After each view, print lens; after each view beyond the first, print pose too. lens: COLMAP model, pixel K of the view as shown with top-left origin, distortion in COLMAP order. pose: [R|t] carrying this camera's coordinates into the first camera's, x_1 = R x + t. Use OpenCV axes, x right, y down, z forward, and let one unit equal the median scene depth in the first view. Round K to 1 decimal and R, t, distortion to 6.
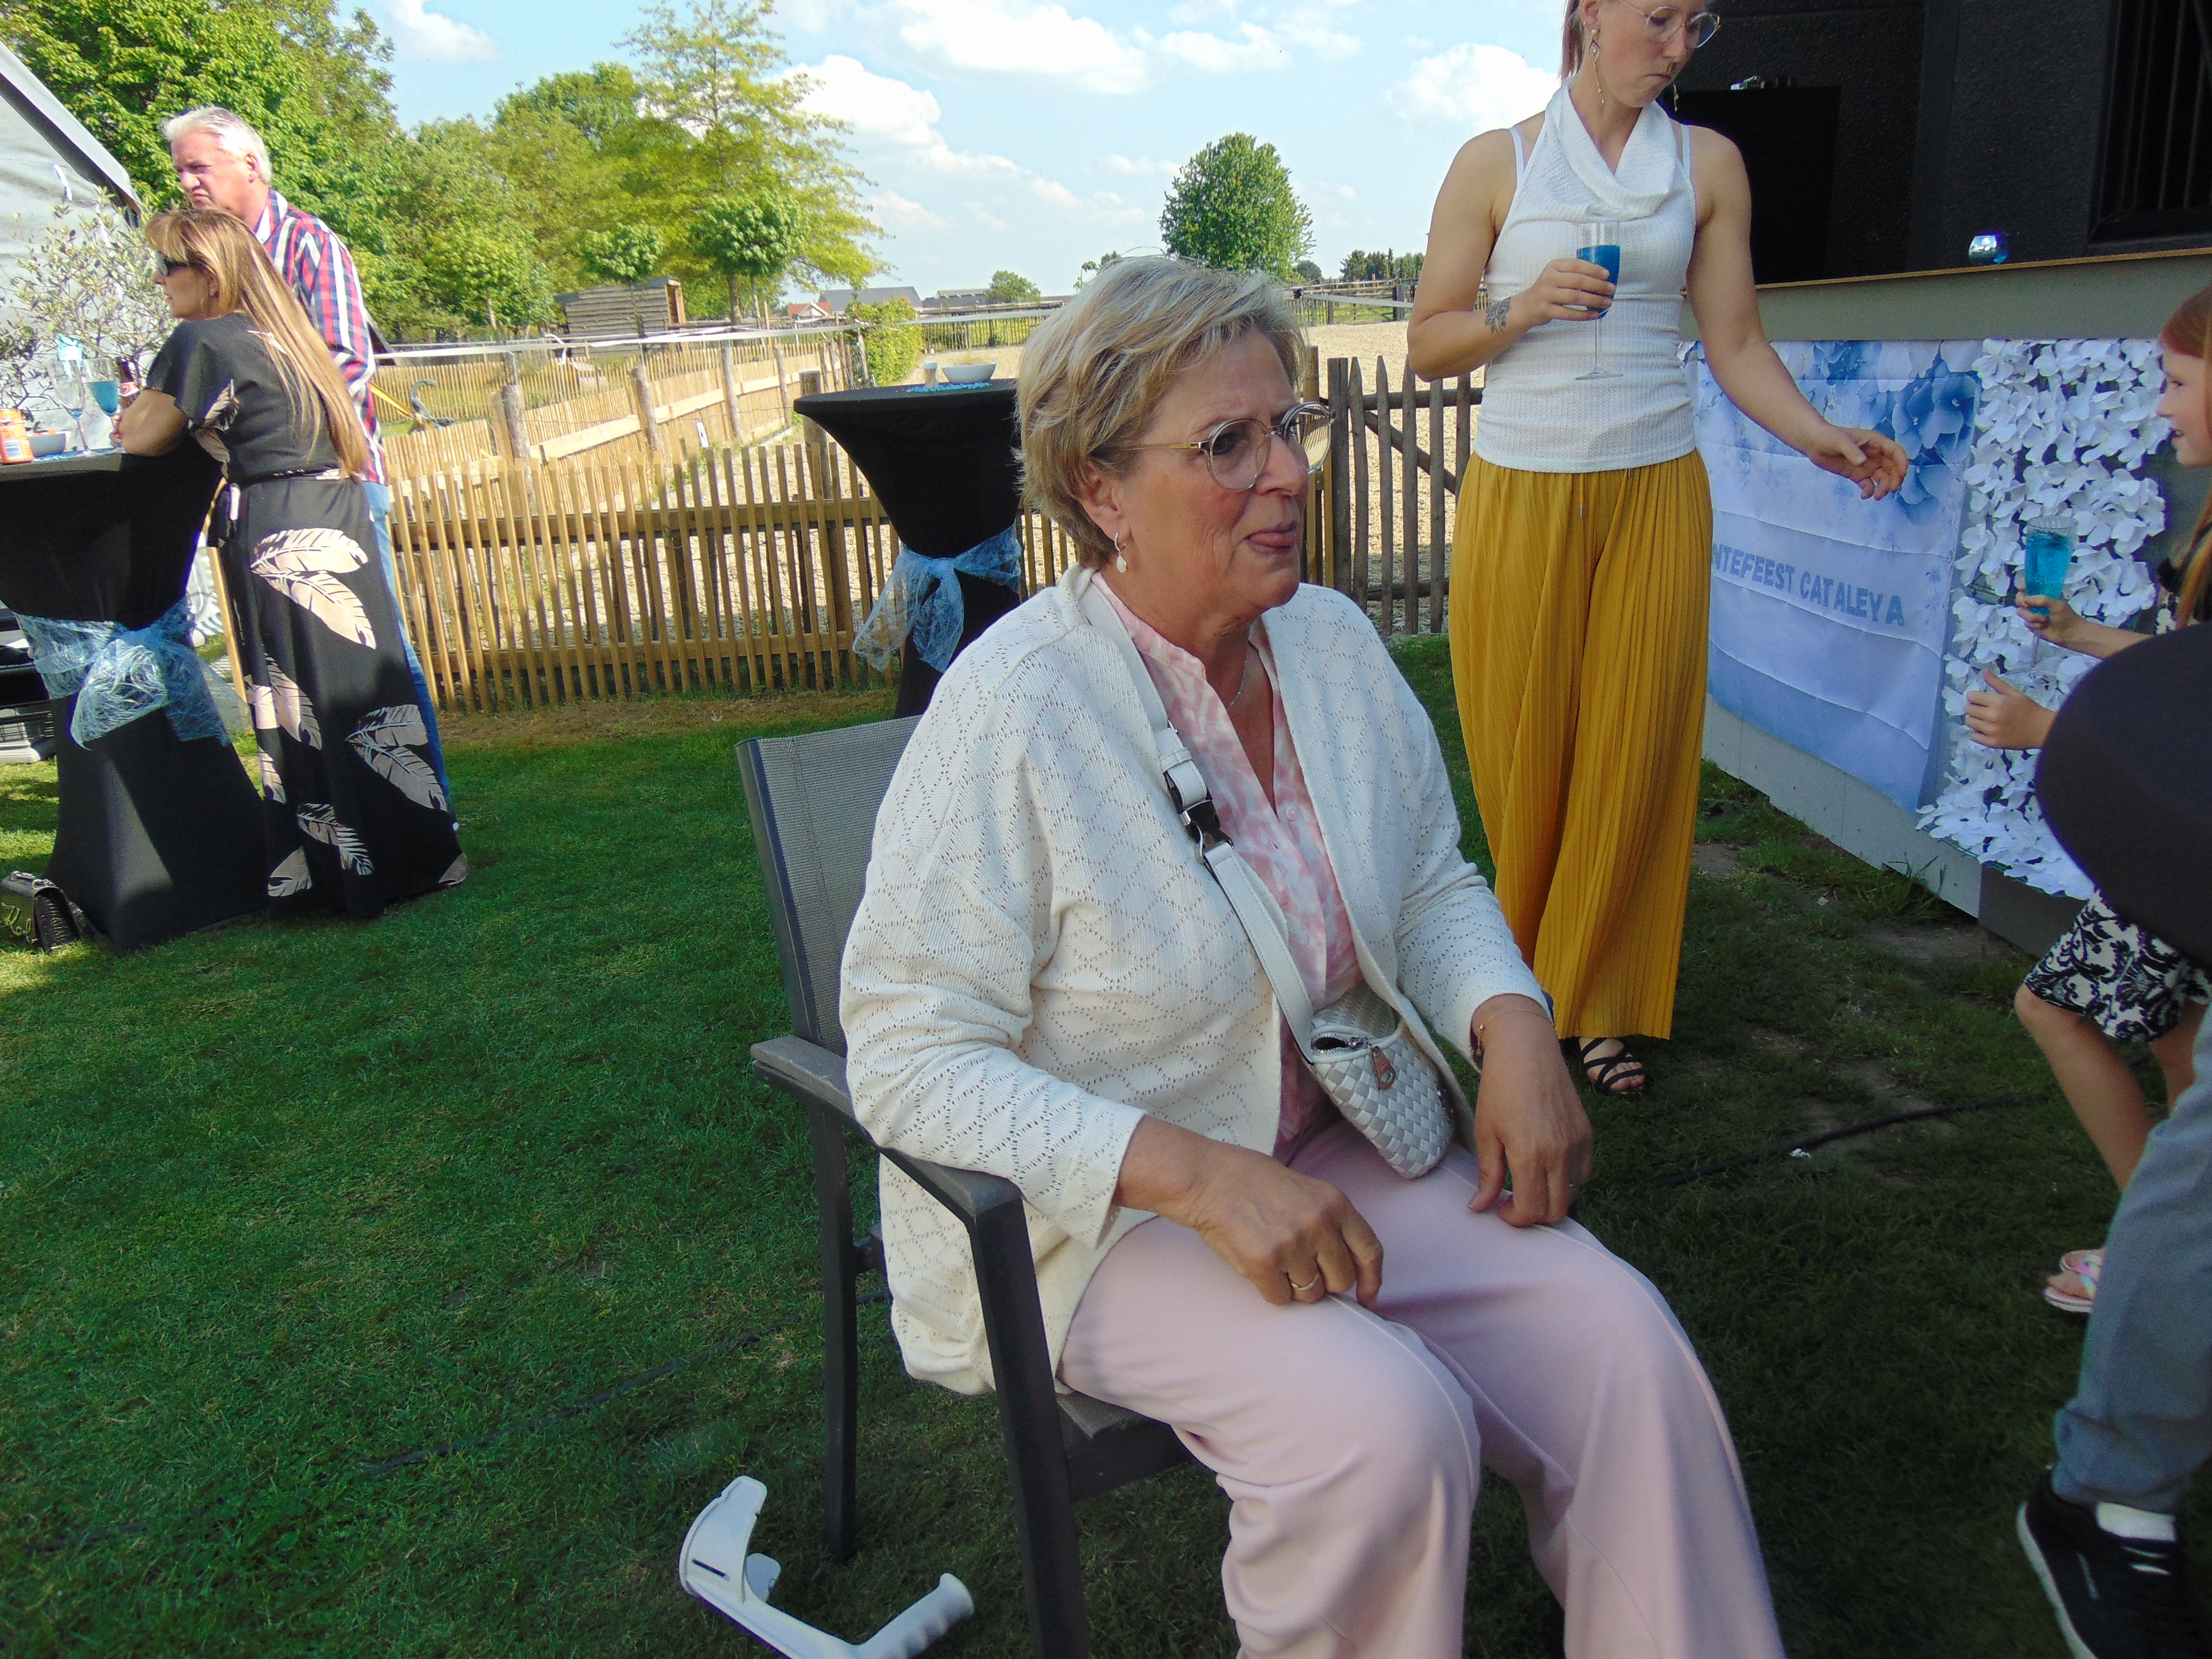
lens RADIAL K [[1645.6, 0, 1137.3], [0, 1645.6, 799.3], [0, 0, 1]] dist [0.004739, 0.041360]
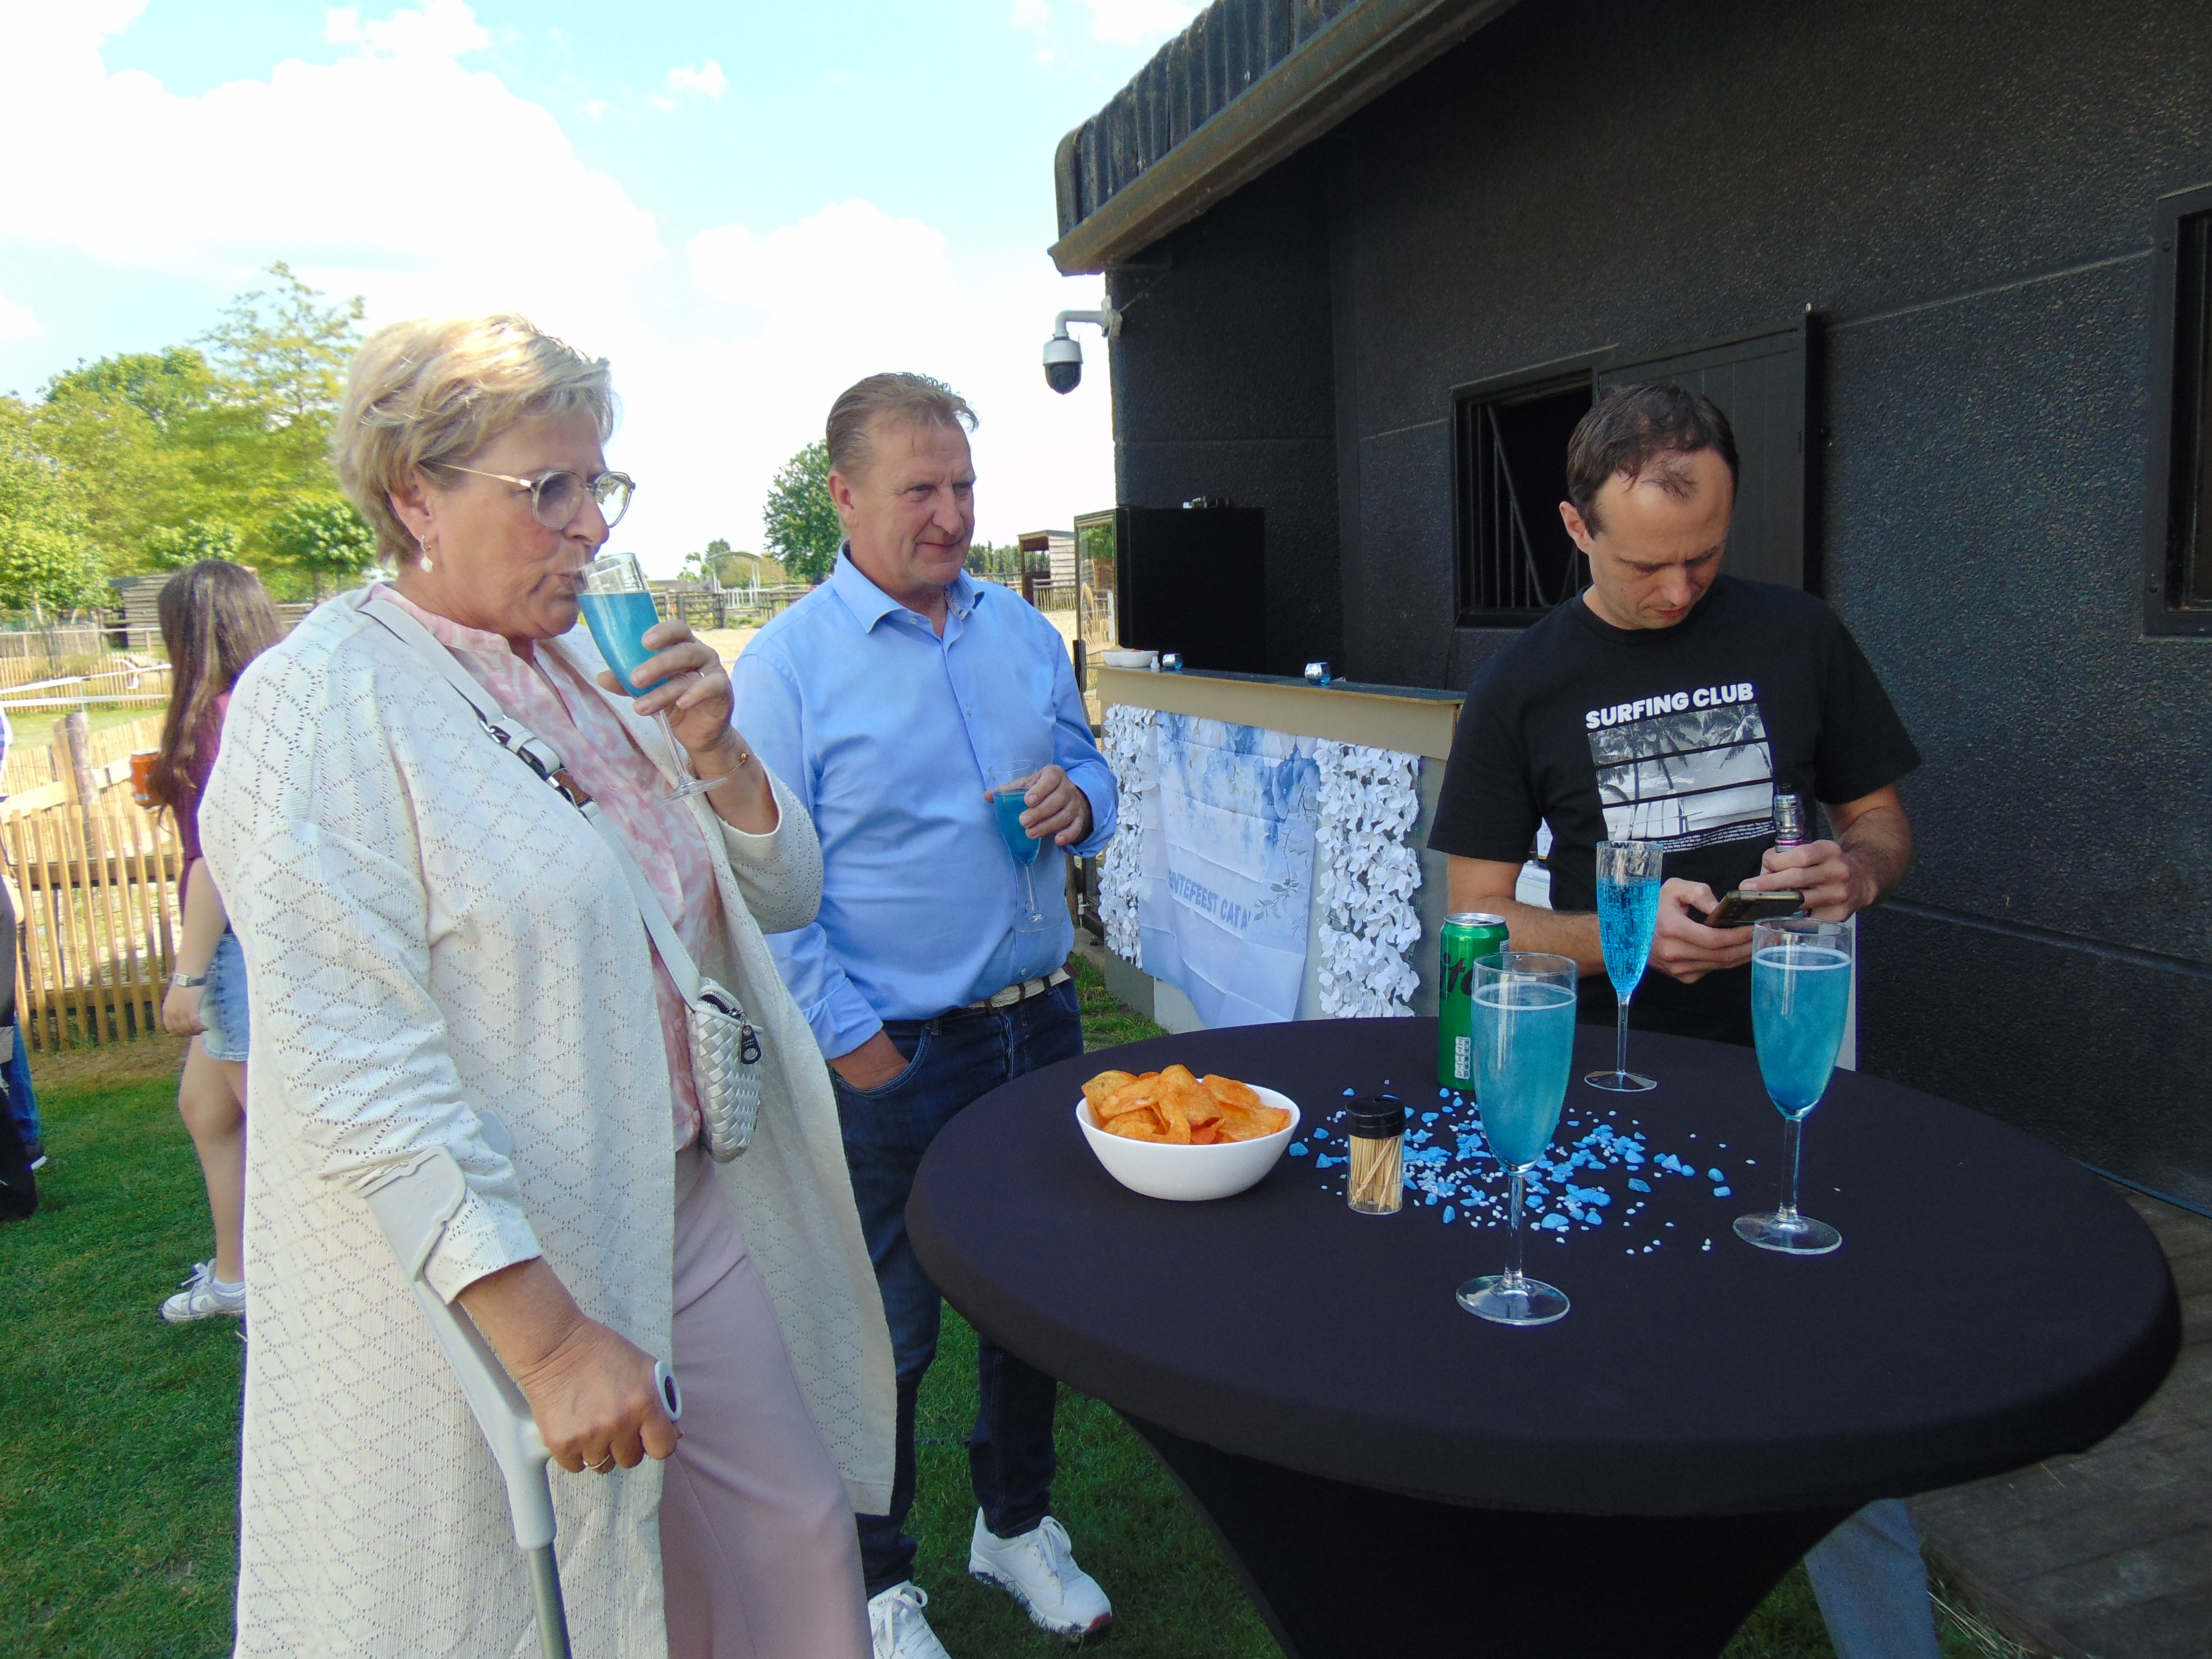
lens RADIAL K [[1645.6, 0, 1113.7], [0, 1645.6, 813.1], [0, 0, 1]] dist [0.004739, 0.041360]
pose [[0.976682, -0.019609, 0.213794, 0.005745], [0.052064, 0.987728, -0.147254, -0.002644], [-0.208282, 0.154951, 0.965717, -0.028537]]
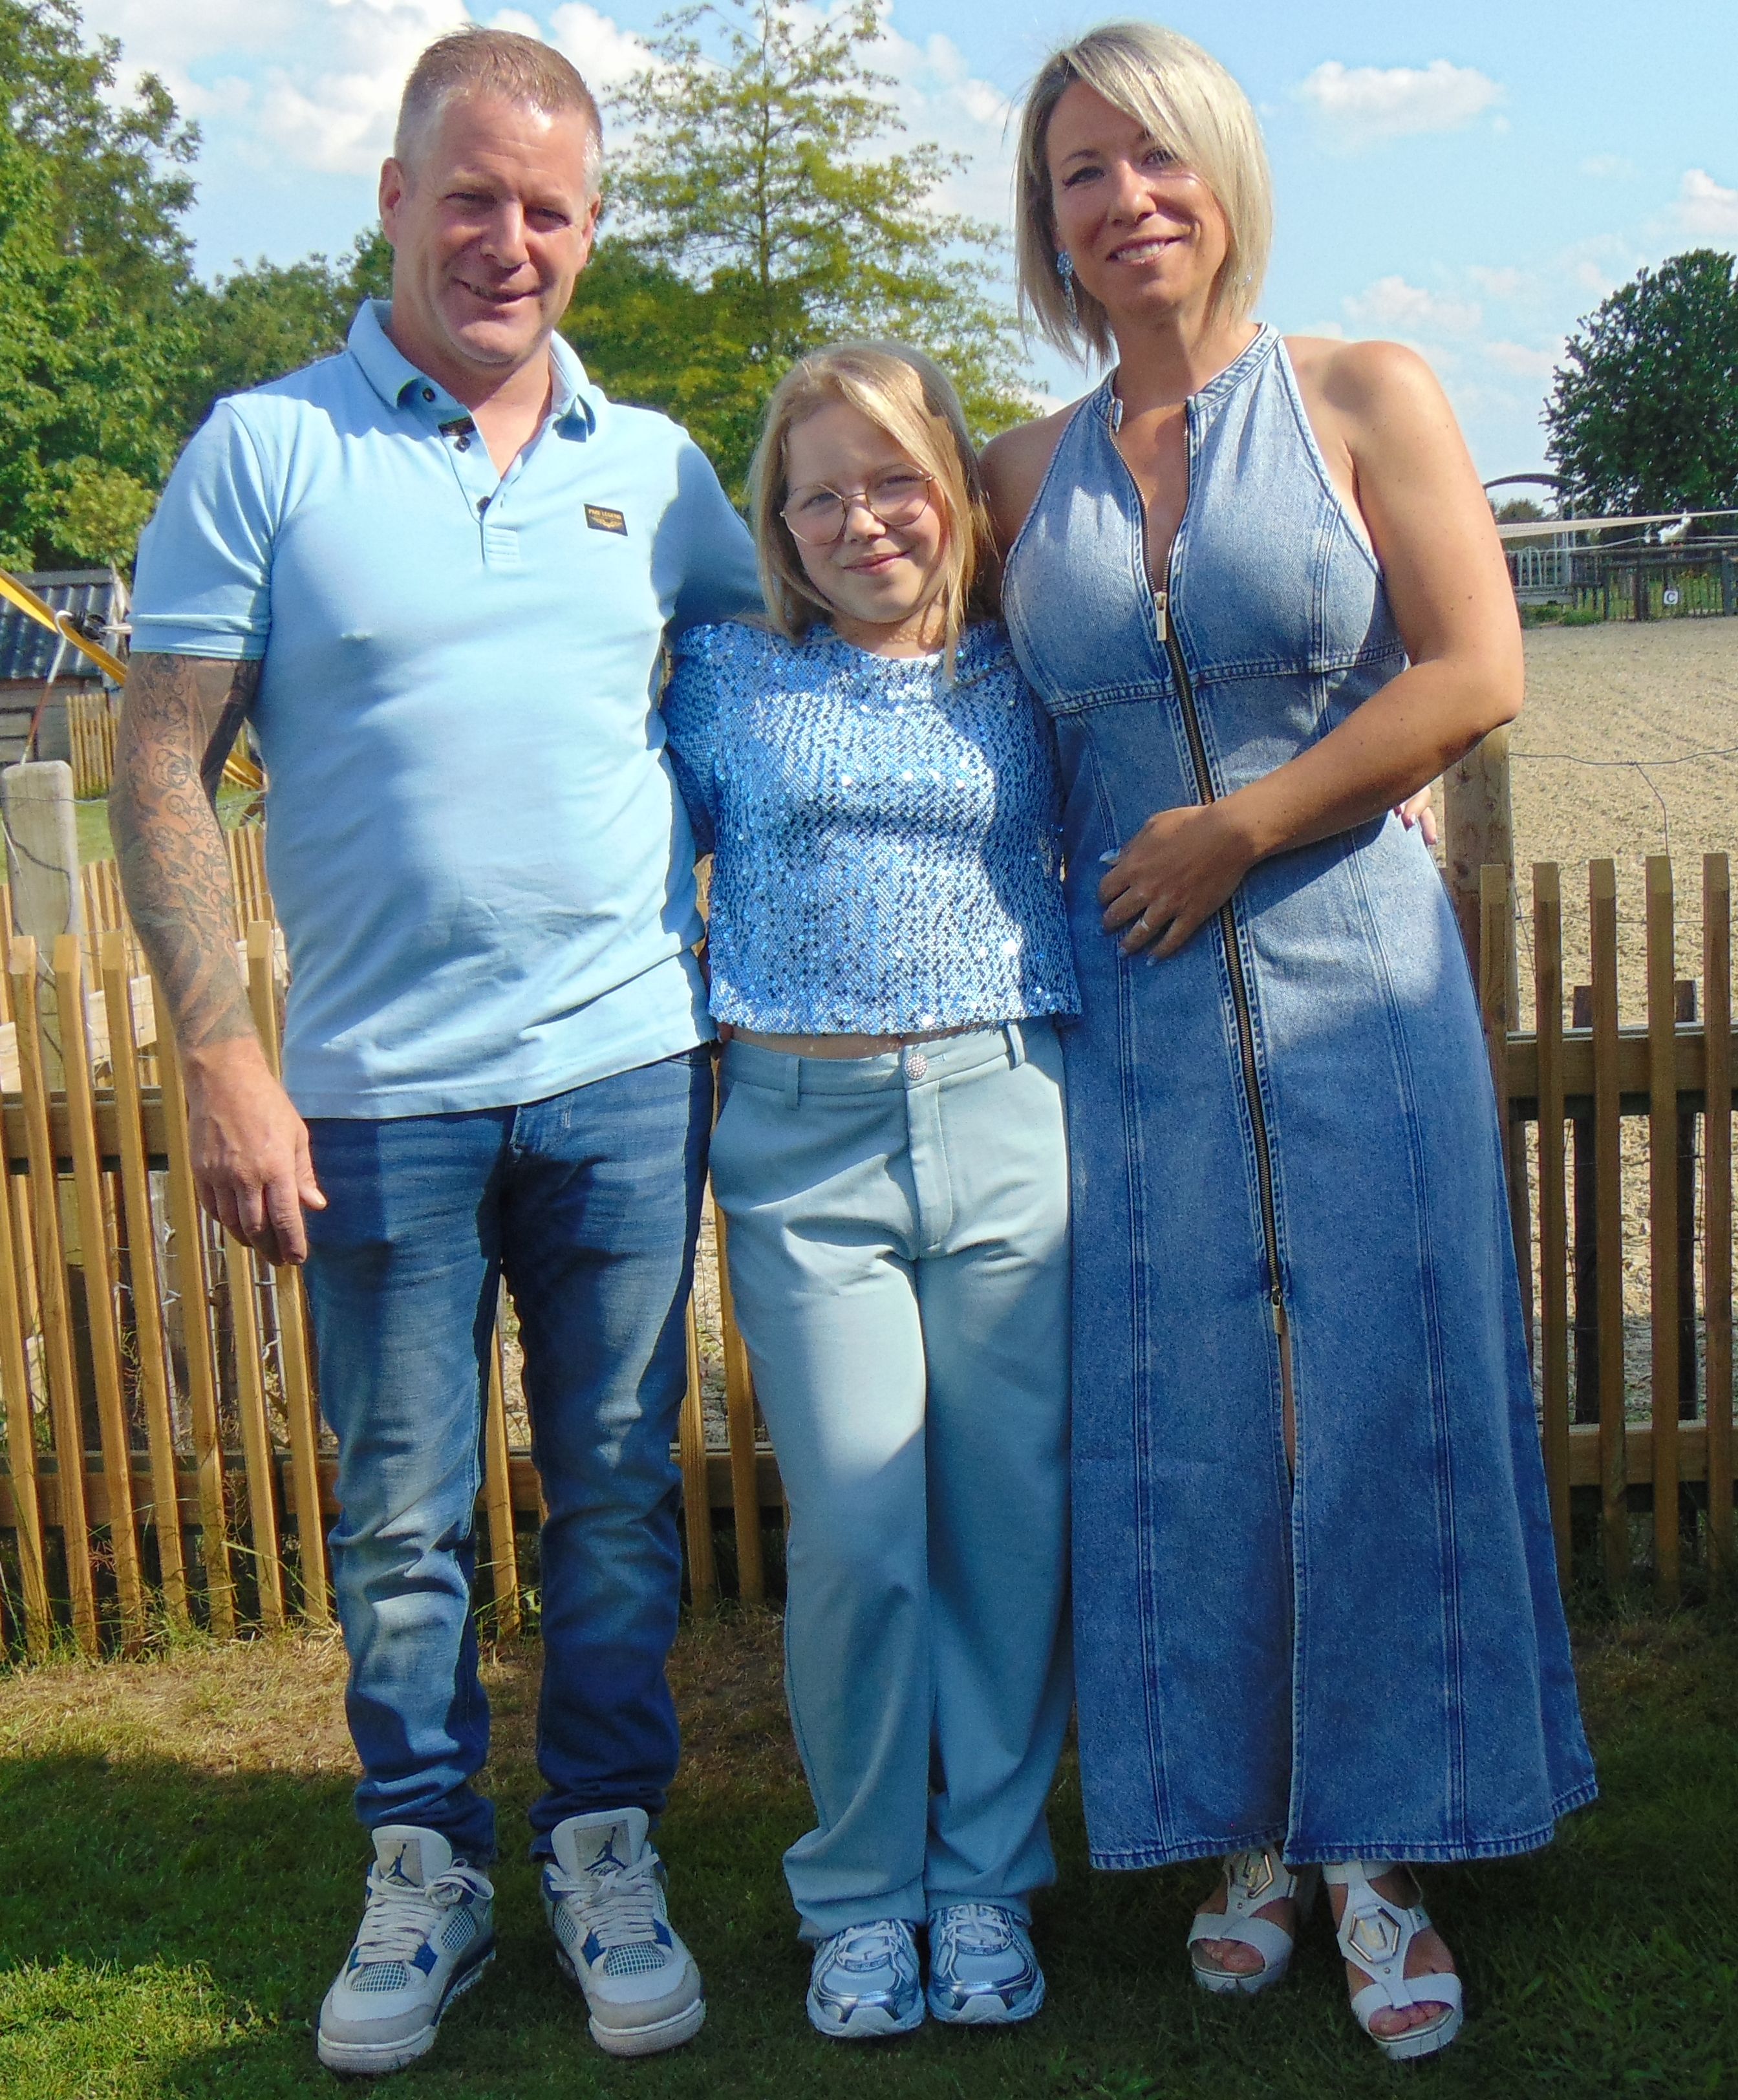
lens RADIAL K [[3013.0, 0, 868.3], [0, 3013.0, 1057.7], [0, 0, 1]] dist [0.044344, 0.000000]
pose [[0.984674, 0.017730, -0.173504, -0.048714], [-0.041212, 0.990300, -0.132692, -0.021250], [0.169469, 0.137809, 0.975853, 0.093381]]
